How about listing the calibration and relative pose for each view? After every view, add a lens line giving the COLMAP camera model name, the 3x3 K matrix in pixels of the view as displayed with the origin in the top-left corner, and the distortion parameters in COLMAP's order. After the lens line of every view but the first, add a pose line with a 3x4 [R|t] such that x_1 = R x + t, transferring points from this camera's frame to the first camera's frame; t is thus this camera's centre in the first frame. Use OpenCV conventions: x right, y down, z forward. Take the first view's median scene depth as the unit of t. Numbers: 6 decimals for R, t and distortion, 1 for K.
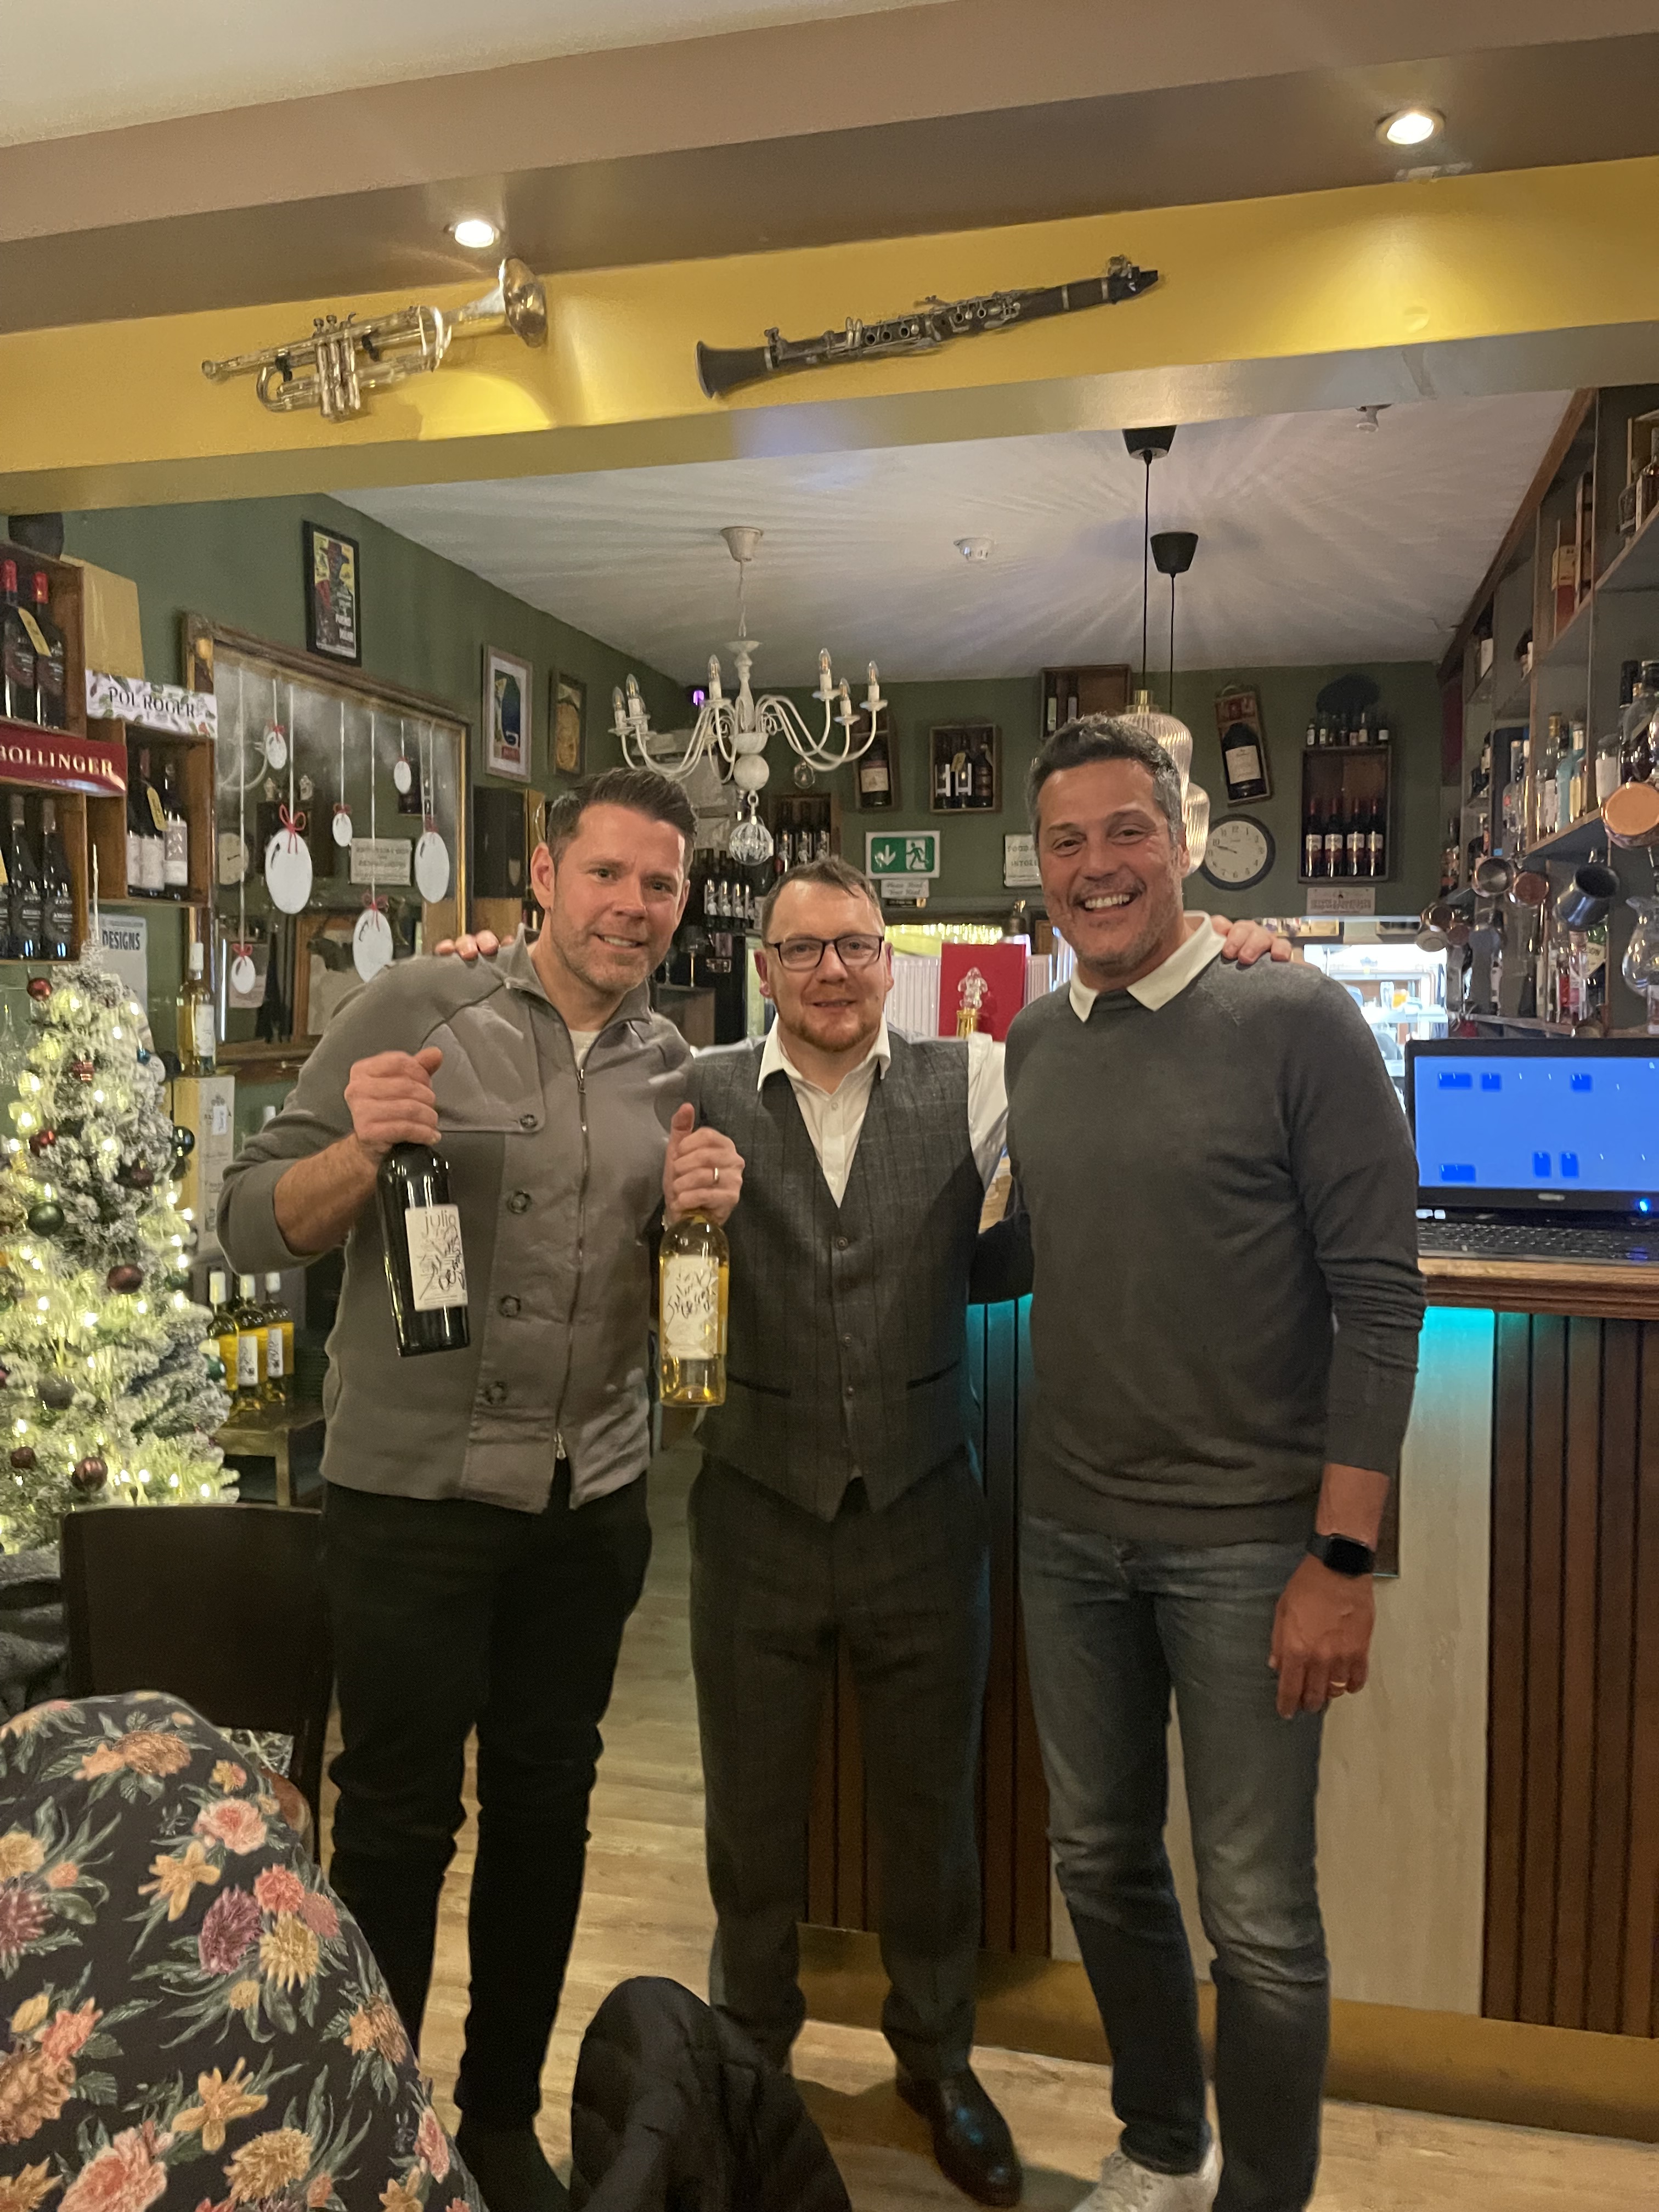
lens RADIAL K [[1698.2, 0, 835.7], [0, 1698.2, 1058.3], [0, 0, 1]] dist [0.082598, -0.124929]
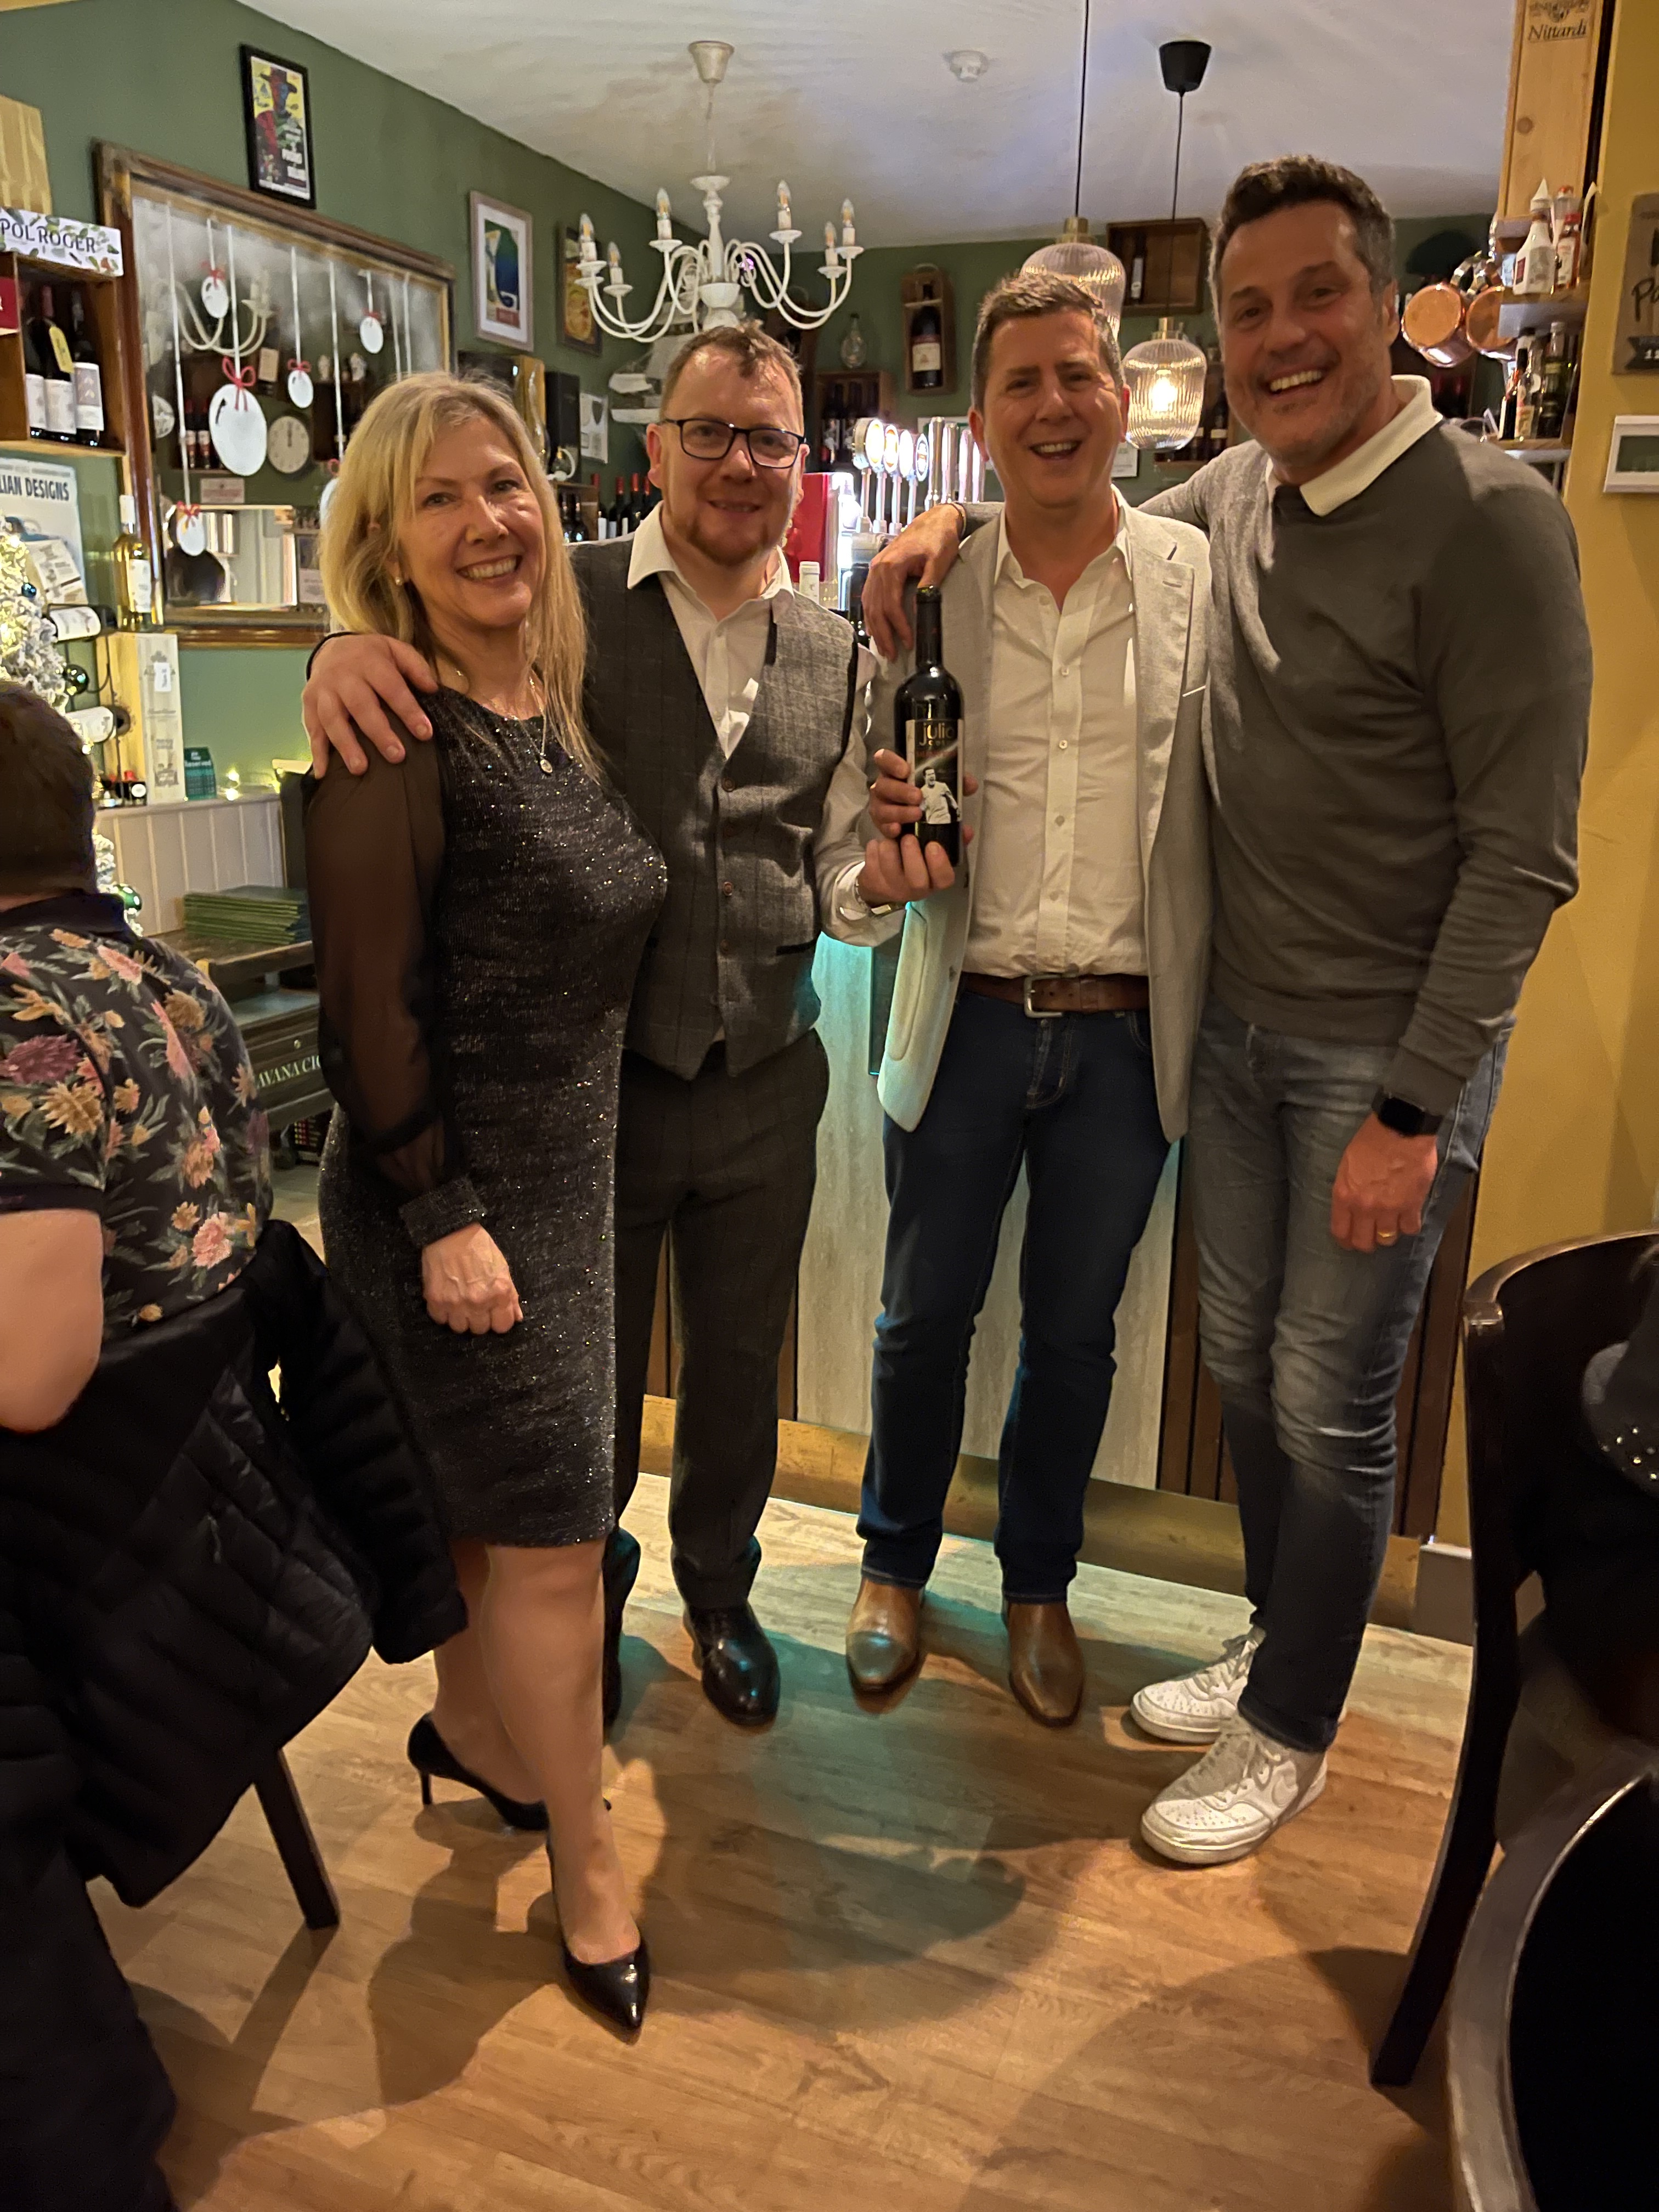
lens RADIAL K [[1698.2, 0, 833.6], [0, 1698.2, 1101.2], [0, 0, 1]] dist [0.082598, -0.124929]
pose [[0.993799, 0.045631, -0.101401, 0.167227], [-0.021605, 0.973779, 0.226468, 0.042802], [0.109076, -0.222873, 0.968726, -0.022460]]
